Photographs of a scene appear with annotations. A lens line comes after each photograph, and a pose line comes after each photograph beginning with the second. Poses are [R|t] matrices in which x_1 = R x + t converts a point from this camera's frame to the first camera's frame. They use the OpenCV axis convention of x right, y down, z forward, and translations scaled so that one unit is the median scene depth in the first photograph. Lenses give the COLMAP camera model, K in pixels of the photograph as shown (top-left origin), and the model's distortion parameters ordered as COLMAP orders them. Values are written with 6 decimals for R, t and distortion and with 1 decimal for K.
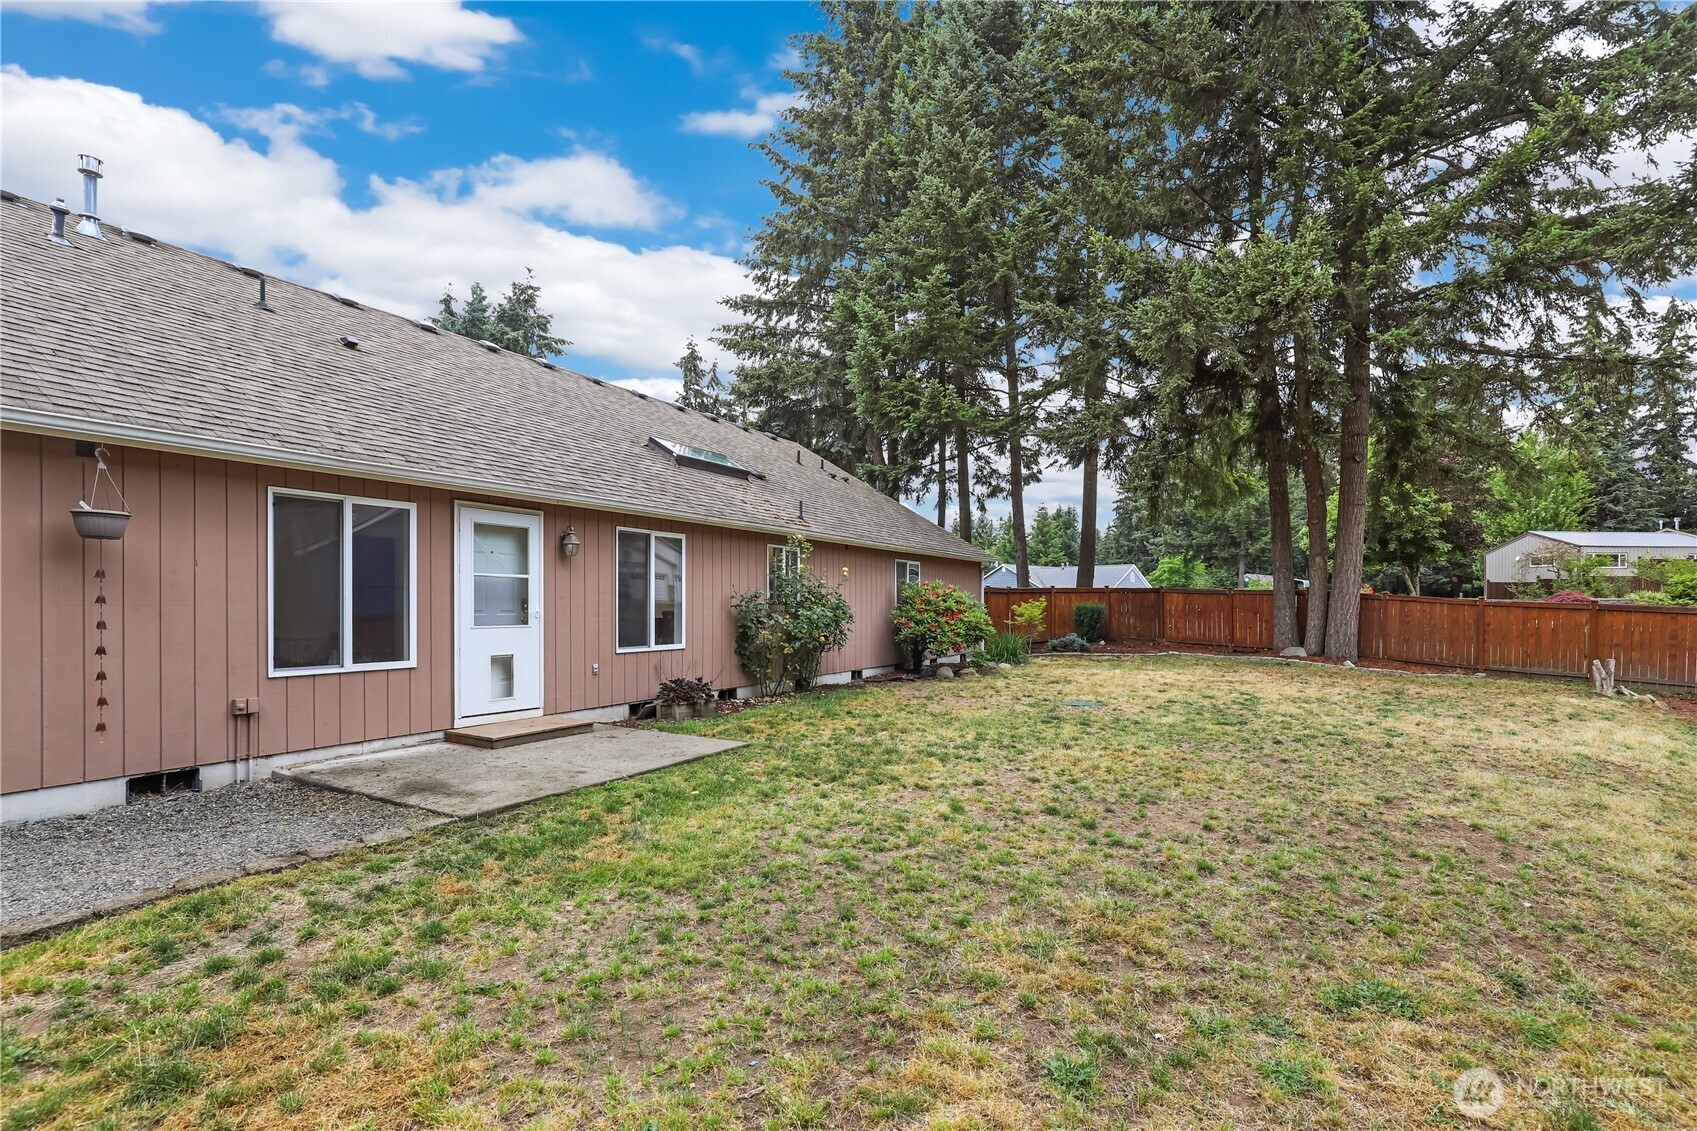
lens RADIAL K [[787.9, 0, 820.7], [0, 787.9, 571.5], [0, 0, 1]] dist [-0.010207, 0.000015]
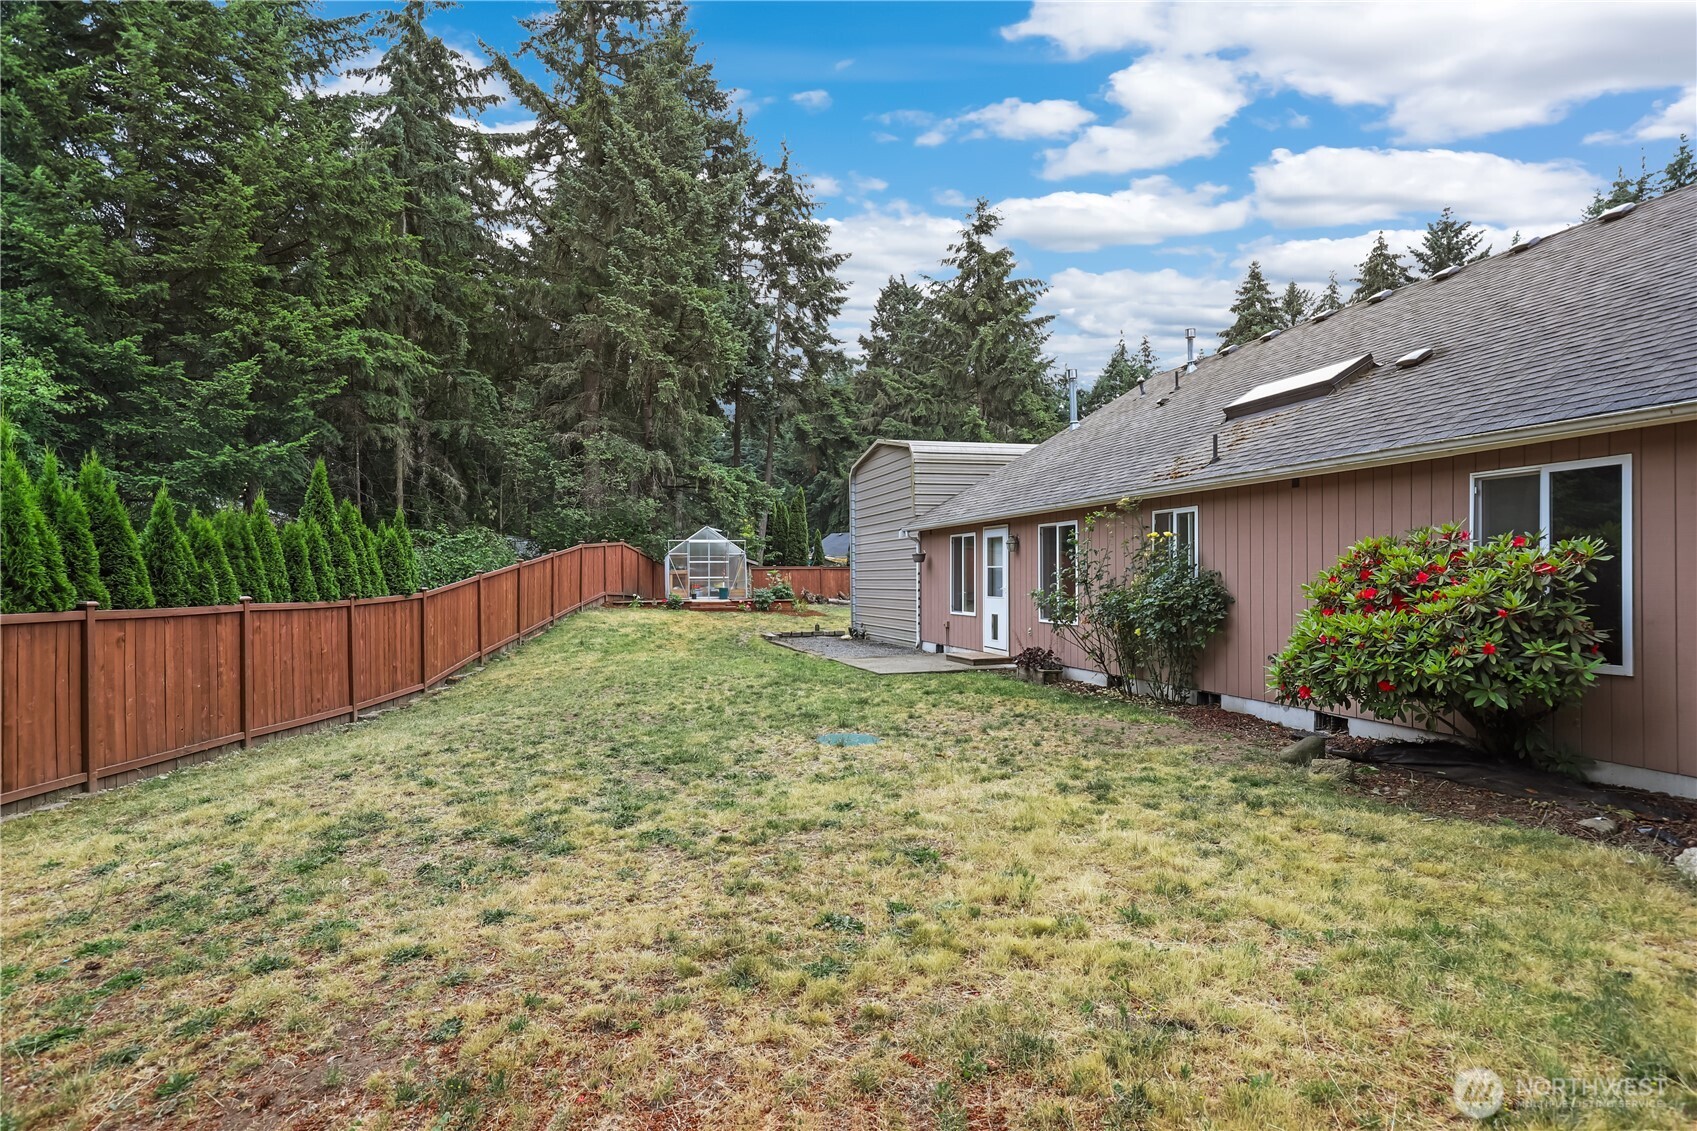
lens RADIAL K [[935.0, 0, 848.5], [0, 935.0, 565.5], [0, 0, 1]] dist [0.019554, 0.001600]
pose [[-0.677527, -0.022063, -0.735167, 1.048078], [0.019502, 0.998660, -0.047943, 0.076317], [0.735240, -0.046819, -0.676188, 1.748994]]
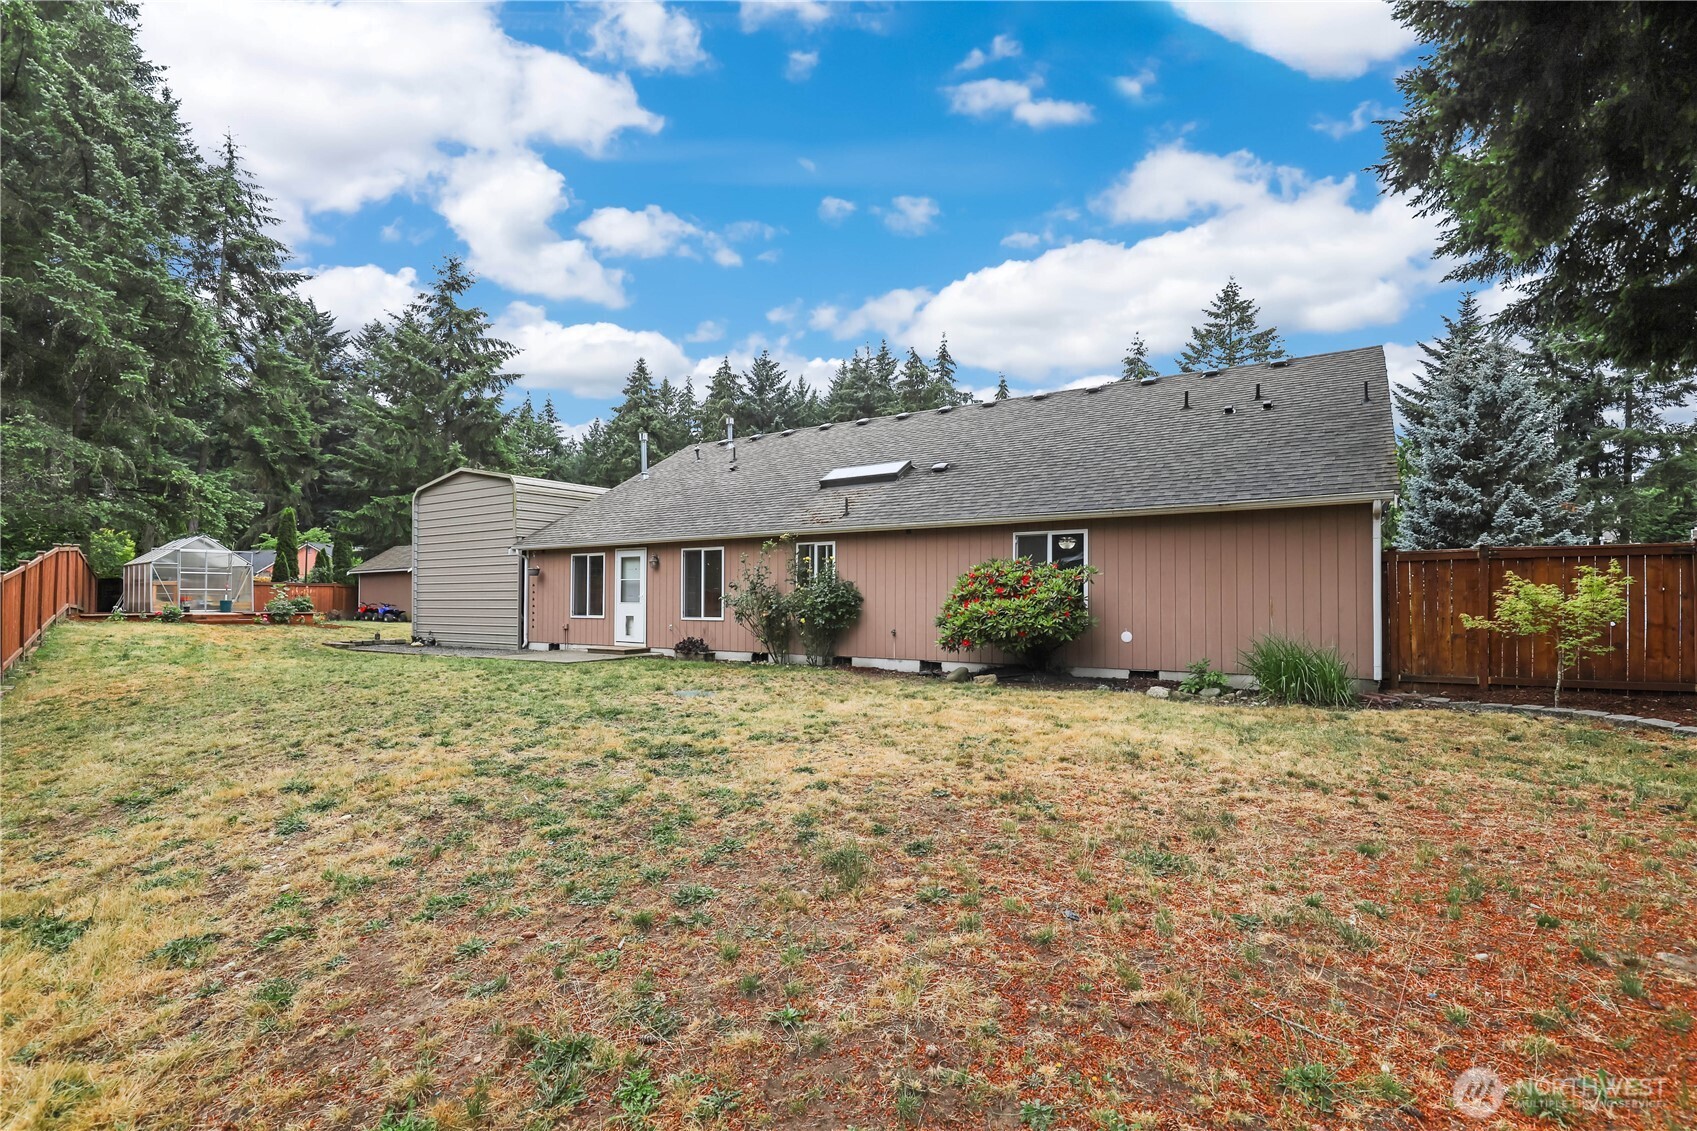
lens RADIAL K [[787.9, 0, 820.7], [0, 787.9, 571.5], [0, 0, 1]] dist [-0.010207, 0.000015]
pose [[-0.056513, -0.053213, -0.996983, 1.443721], [0.031388, 0.997990, -0.055046, 0.099356], [0.997908, -0.034404, -0.054729, 1.363041]]
